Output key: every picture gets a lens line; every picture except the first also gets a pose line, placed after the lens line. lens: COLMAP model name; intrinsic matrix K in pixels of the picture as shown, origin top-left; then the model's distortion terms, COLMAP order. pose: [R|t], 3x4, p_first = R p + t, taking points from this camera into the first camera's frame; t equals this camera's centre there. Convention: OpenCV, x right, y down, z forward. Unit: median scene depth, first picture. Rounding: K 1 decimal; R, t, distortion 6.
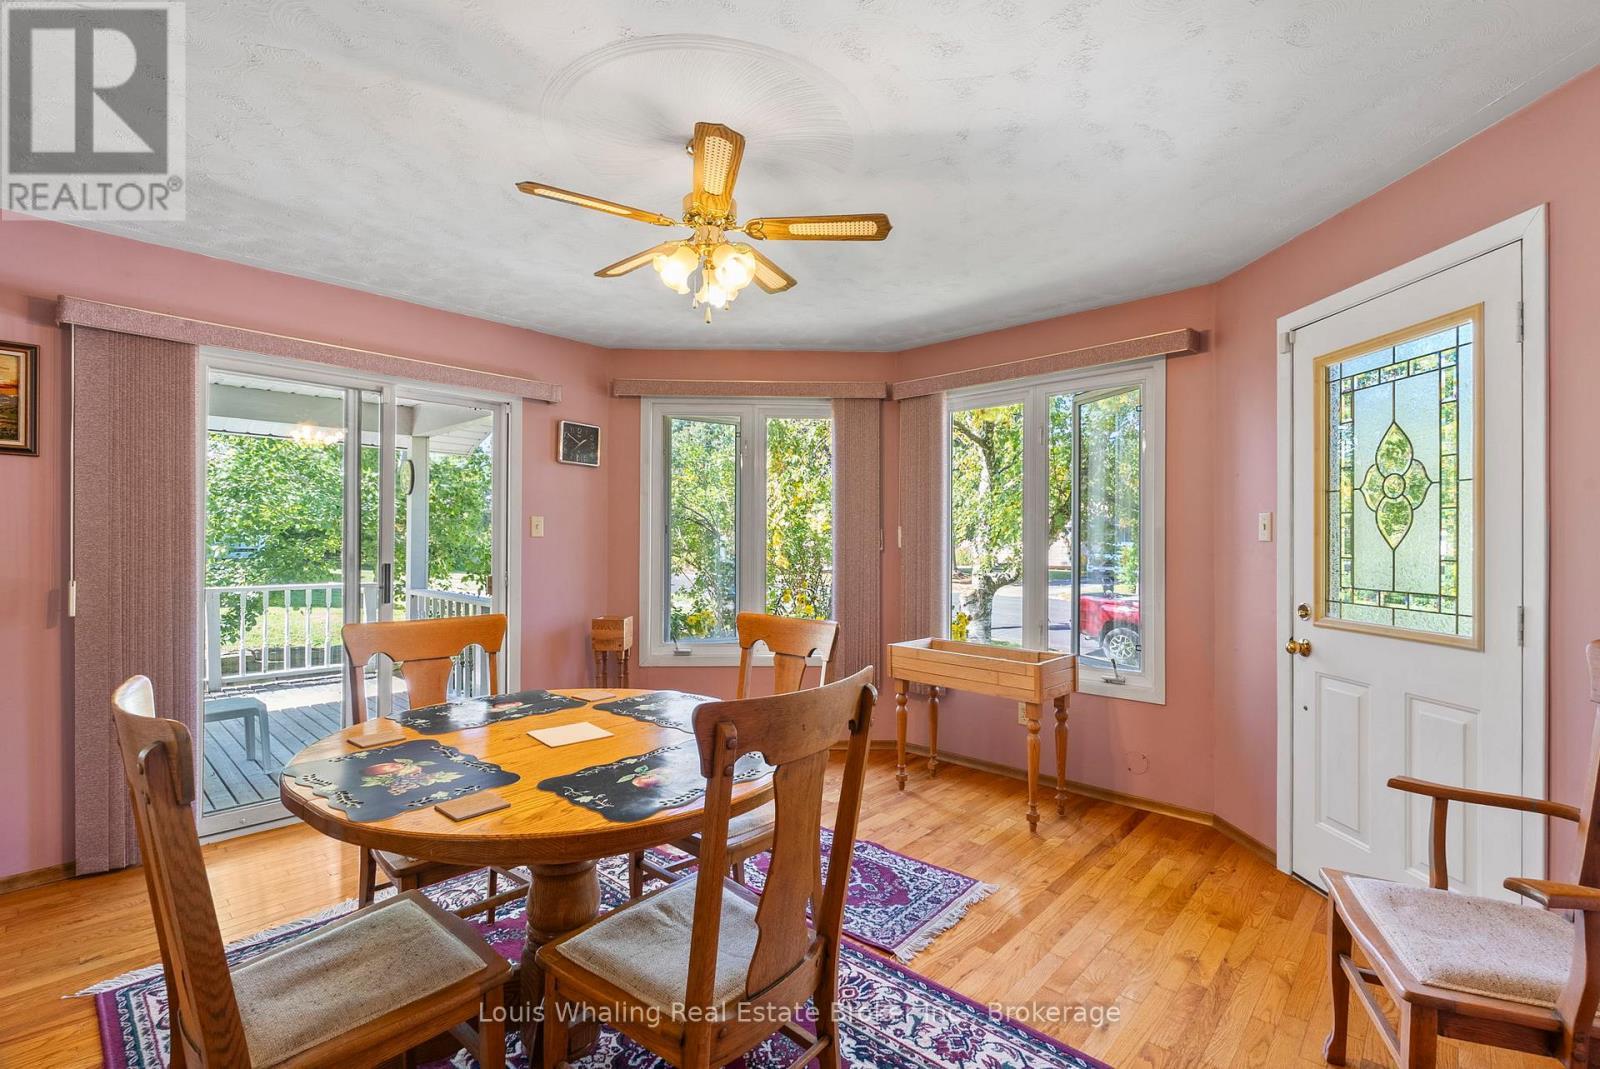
lens RADIAL K [[703.9, 0, 811.9], [0, 703.9, 540.6], [0, 0, 1]] dist [-0.004755, 0.001108]
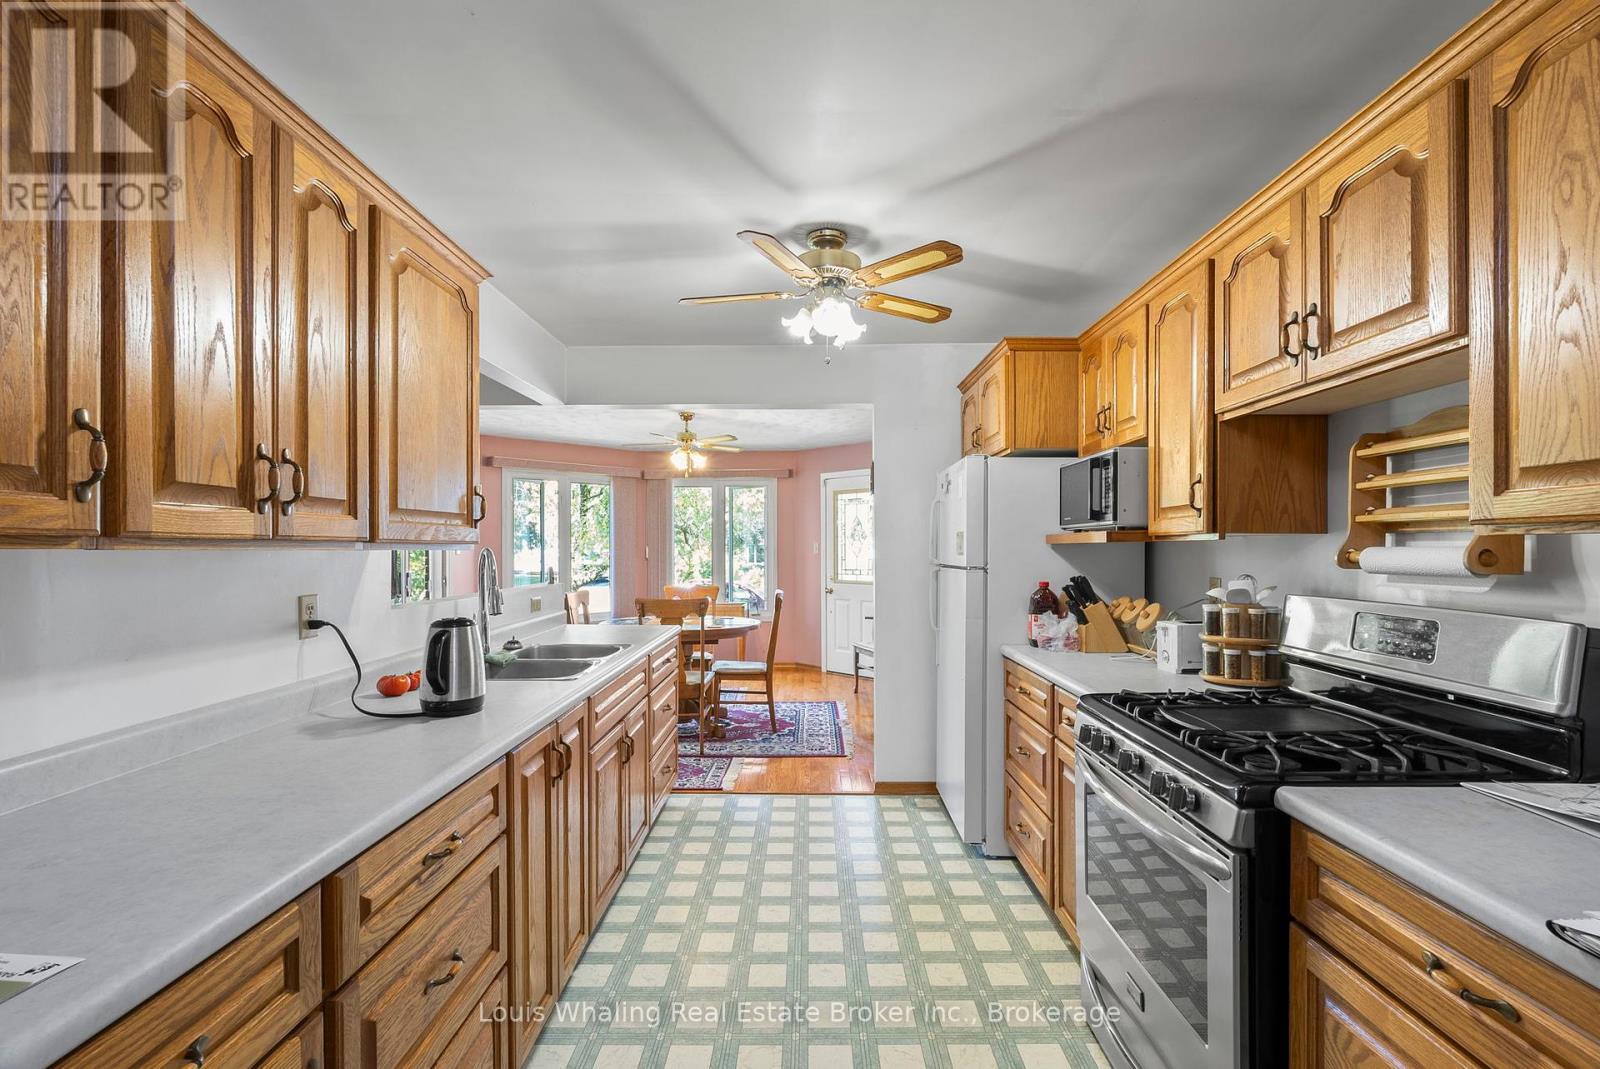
lens RADIAL K [[703.9, 0, 800.8], [0, 703.9, 545.9], [0, 0, 1]] dist [-0.004755, 0.001108]
pose [[0.742302, -0.002551, 0.670060, -1.488189], [0.003580, 0.999994, -0.000159, -0.034938], [-0.670056, 0.002517, 0.742307, -1.192829]]
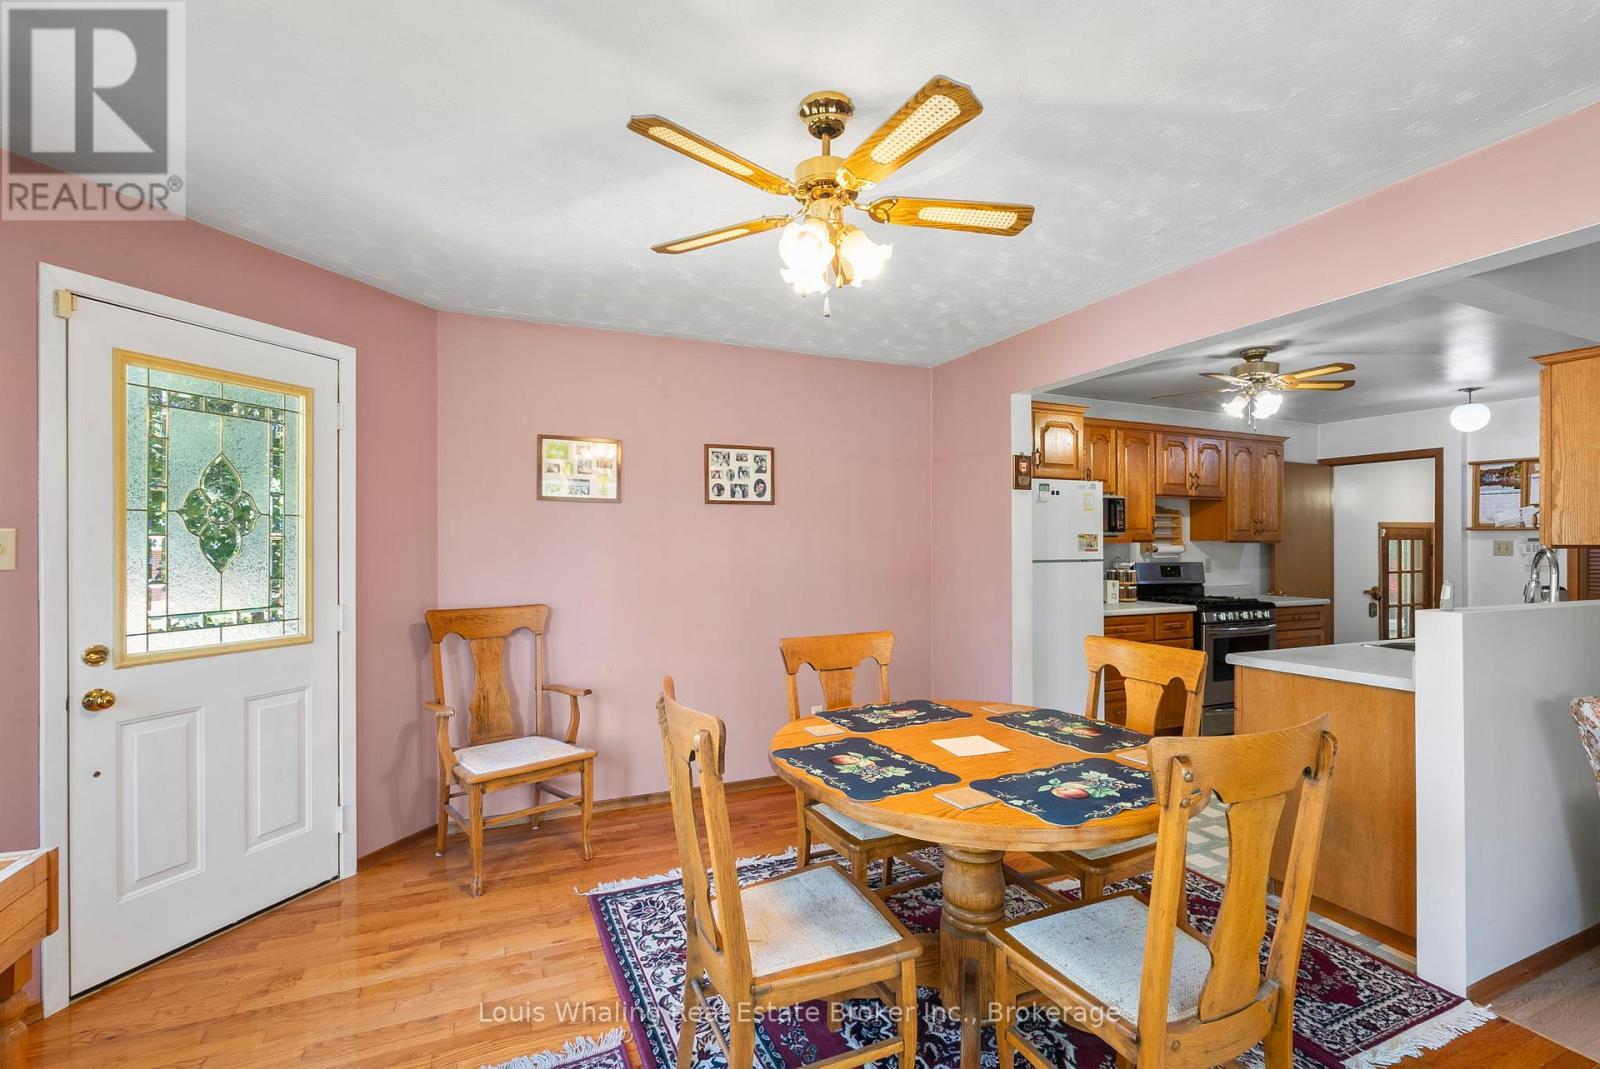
lens RADIAL K [[703.9, 0, 800.7], [0, 703.9, 540.5], [0, 0, 1]] dist [-0.004755, 0.001108]
pose [[-0.913447, -0.003404, 0.406943, -0.409517], [-0.004823, 0.999985, -0.002461, -0.036660], [-0.406929, -0.004211, -0.913450, 1.584774]]
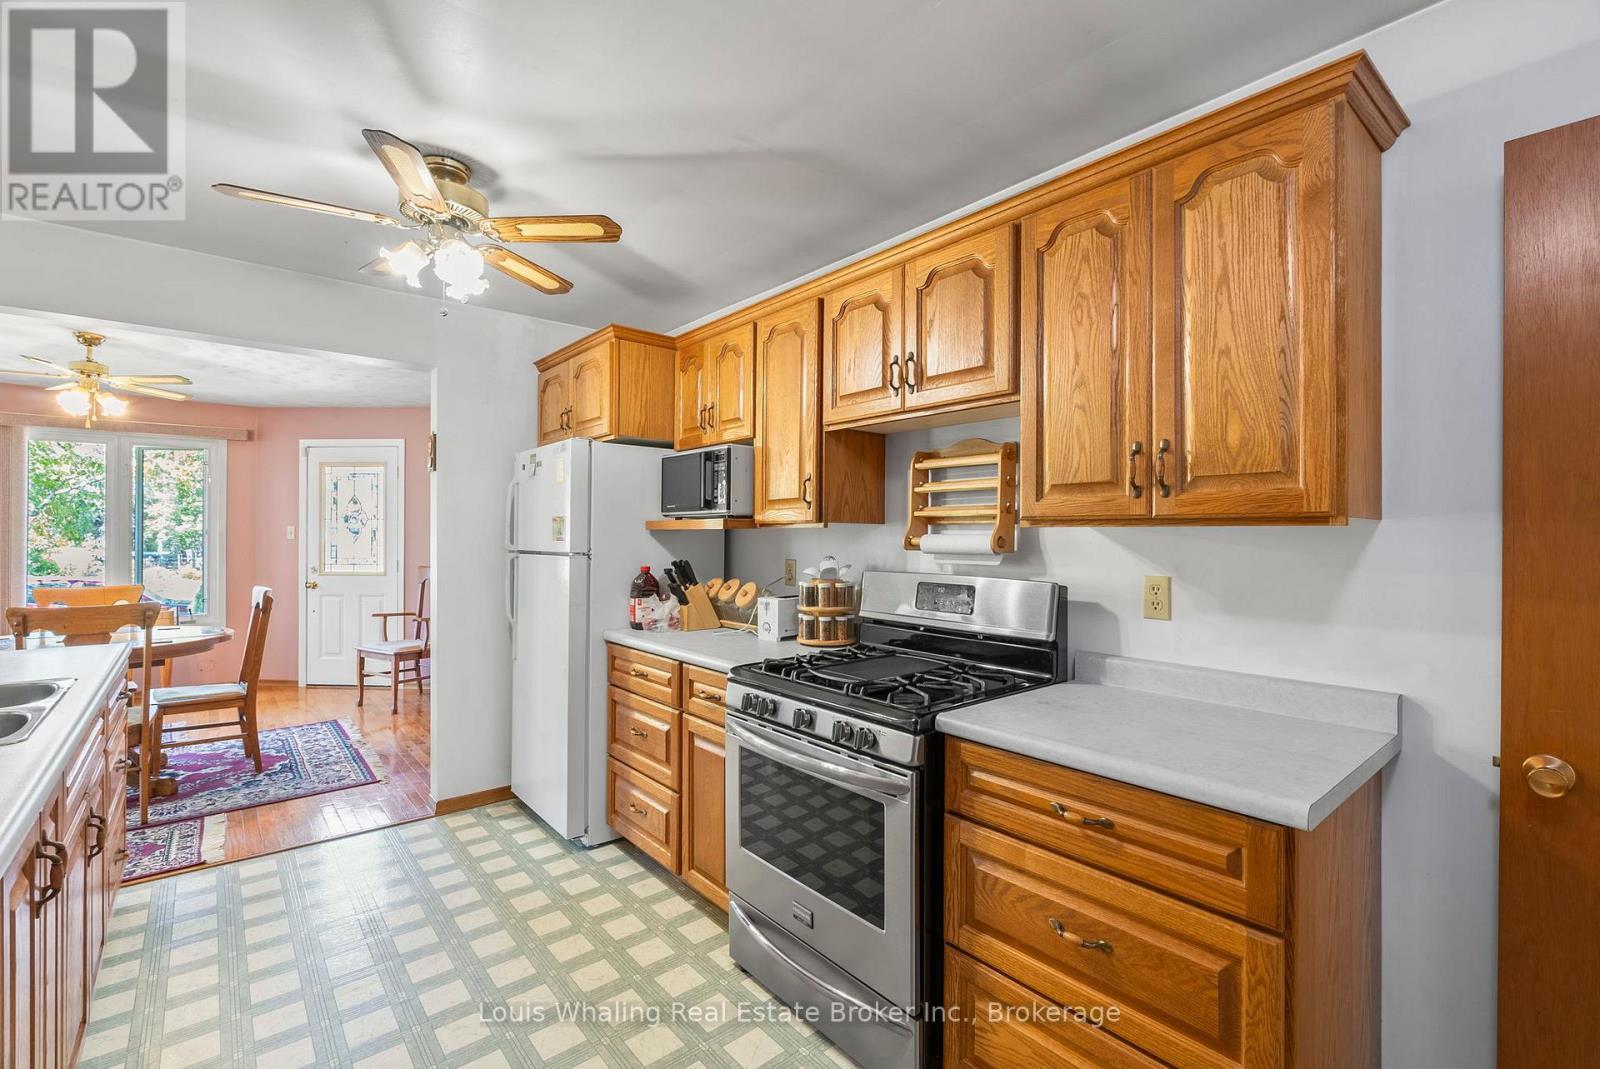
lens RADIAL K [[703.9, 0, 795.6], [0, 703.9, 531.1], [0, 0, 1]] dist [-0.004755, 0.001108]
pose [[0.126340, 0.002561, 0.991984, -1.585283], [-0.004851, 0.999986, -0.001964, -0.033810], [-0.991975, -0.004564, 0.126351, -0.989155]]
